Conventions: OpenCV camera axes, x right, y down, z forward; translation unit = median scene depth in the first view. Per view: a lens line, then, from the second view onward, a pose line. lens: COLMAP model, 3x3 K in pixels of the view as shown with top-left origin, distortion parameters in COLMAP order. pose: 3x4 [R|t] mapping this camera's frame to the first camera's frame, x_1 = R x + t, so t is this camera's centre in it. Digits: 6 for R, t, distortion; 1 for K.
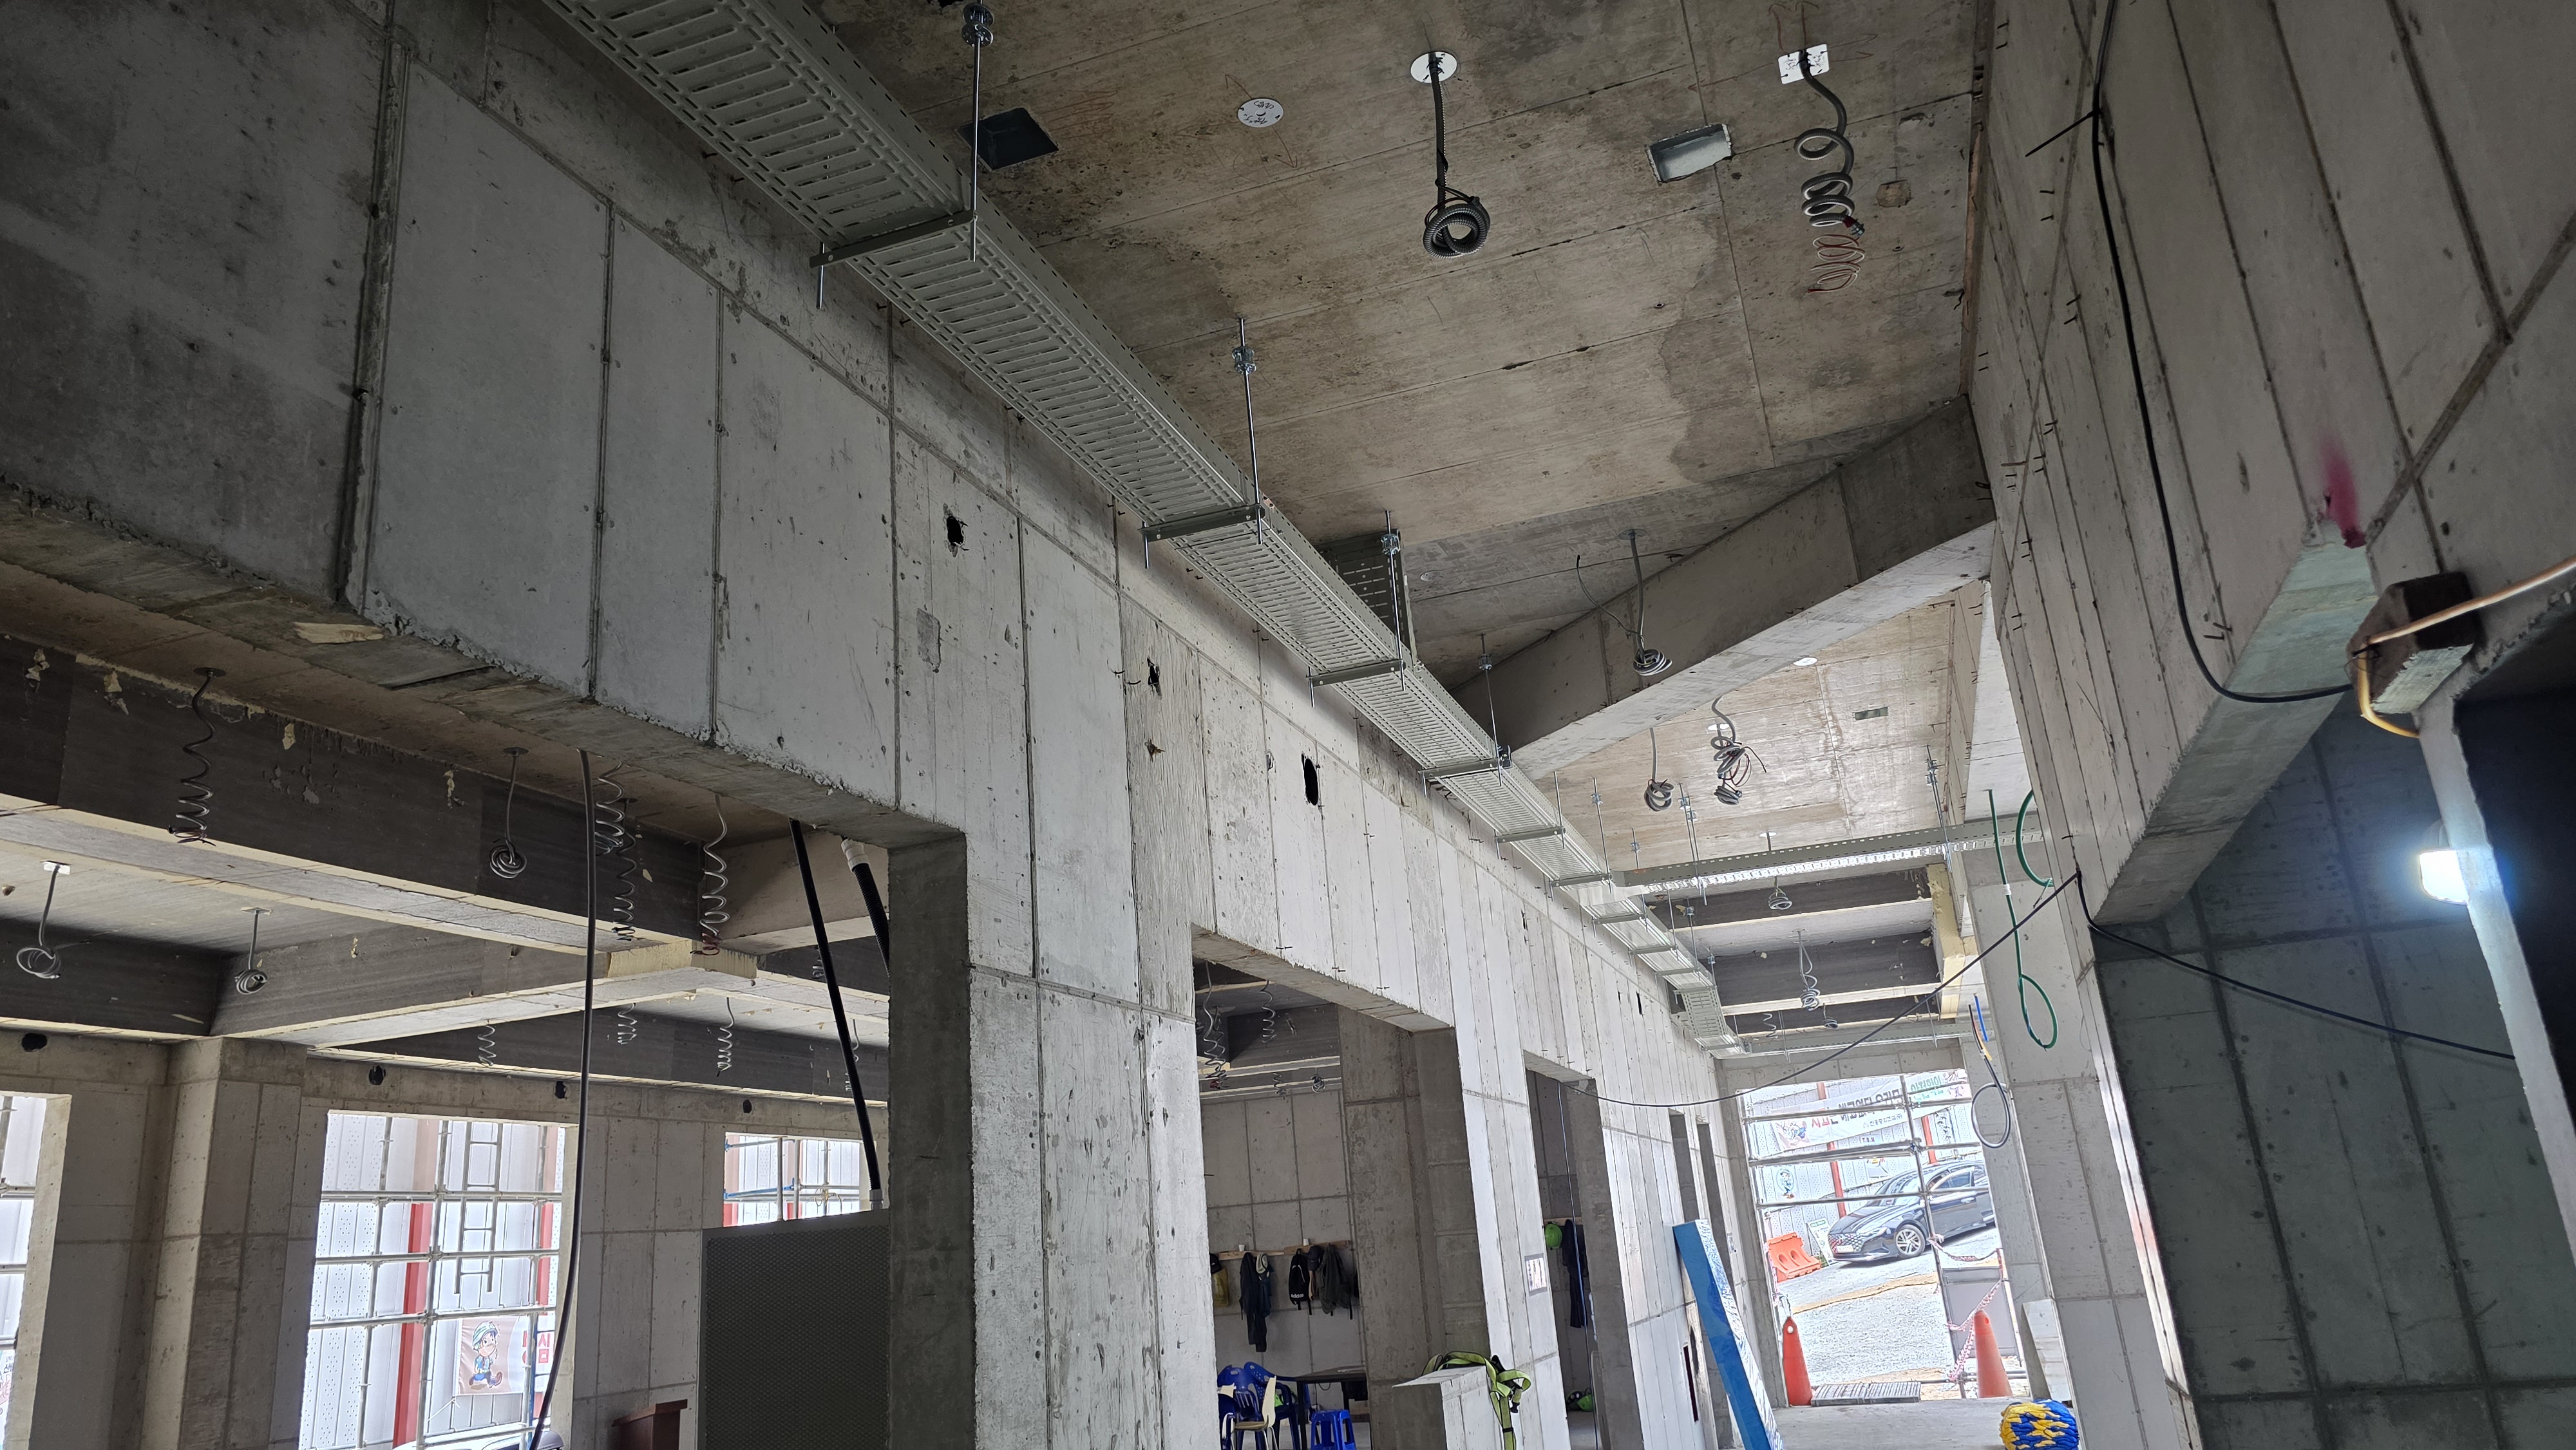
lens RADIAL K [[1712.3, 0, 1291.0], [0, 1712.3, 717.4], [0, 0, 1]] dist [0.024980, -0.033604]
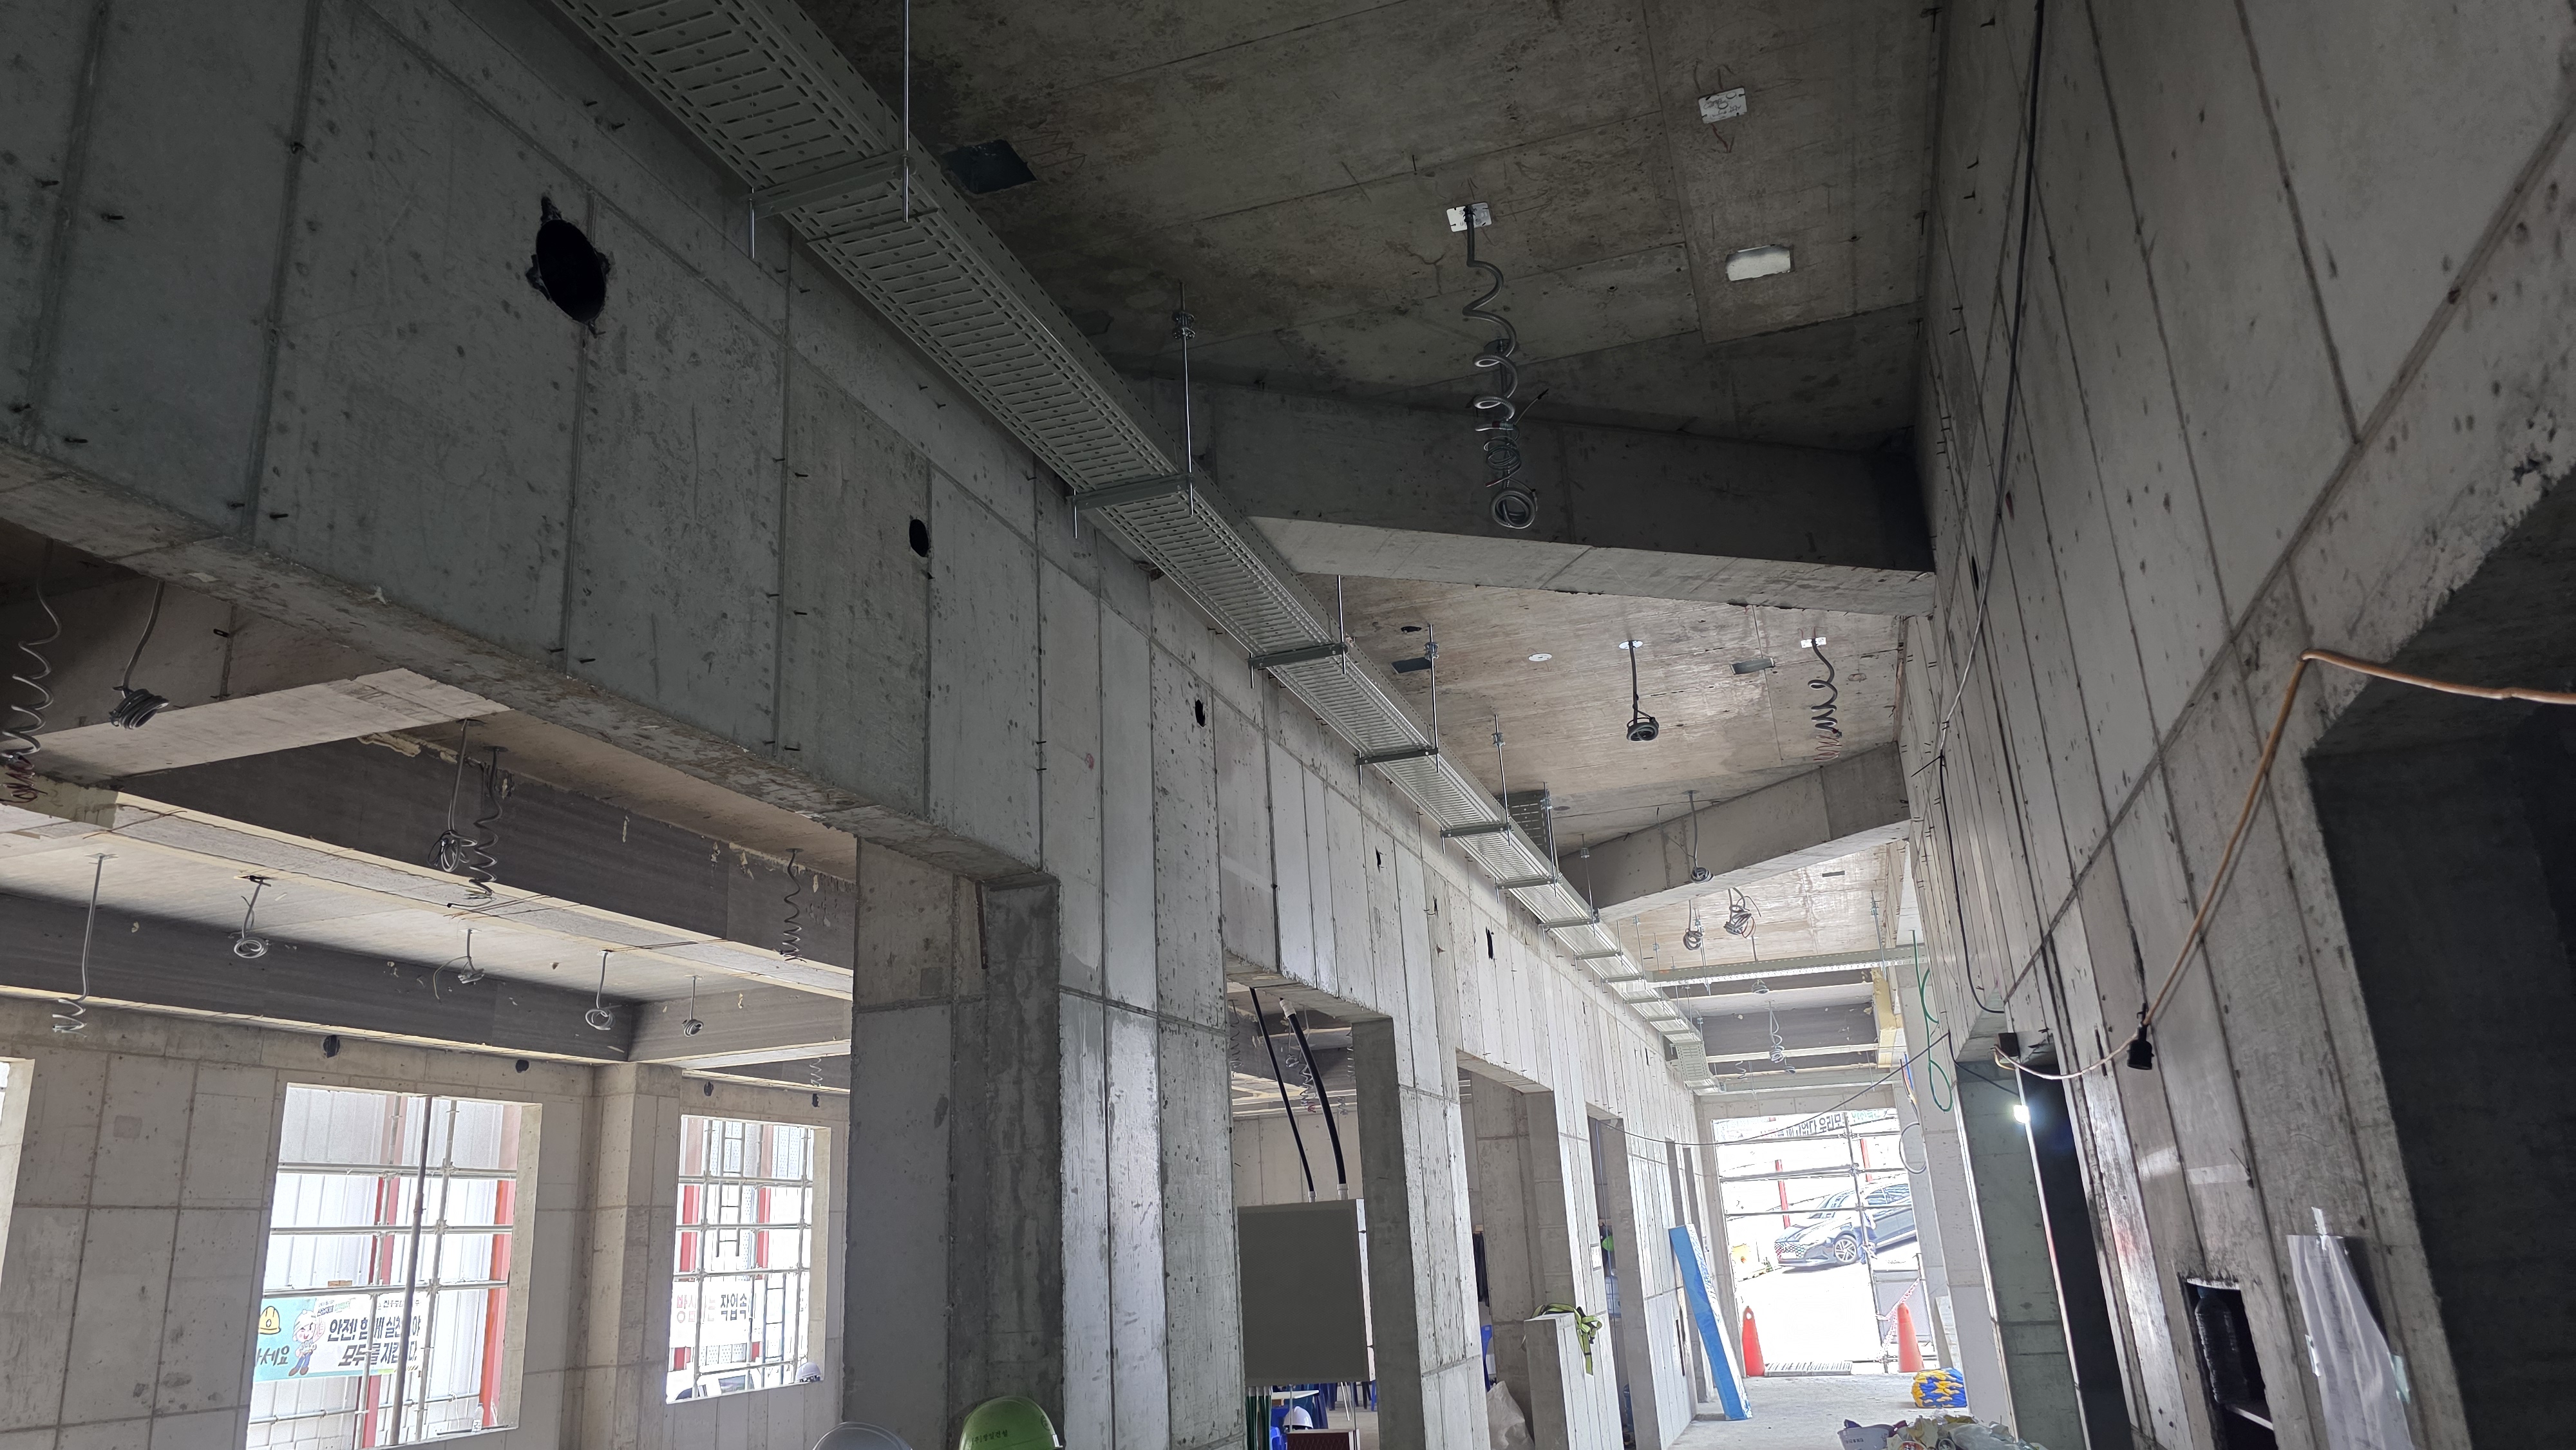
lens RADIAL K [[1712.3, 0, 1278.2], [0, 1712.3, 708.9], [0, 0, 1]] dist [0.024980, -0.033604]
pose [[0.999337, 0.031700, 0.017893, -0.147197], [-0.031630, 0.999491, -0.004180, -0.112643], [-0.018016, 0.003612, 0.999831, -0.404559]]
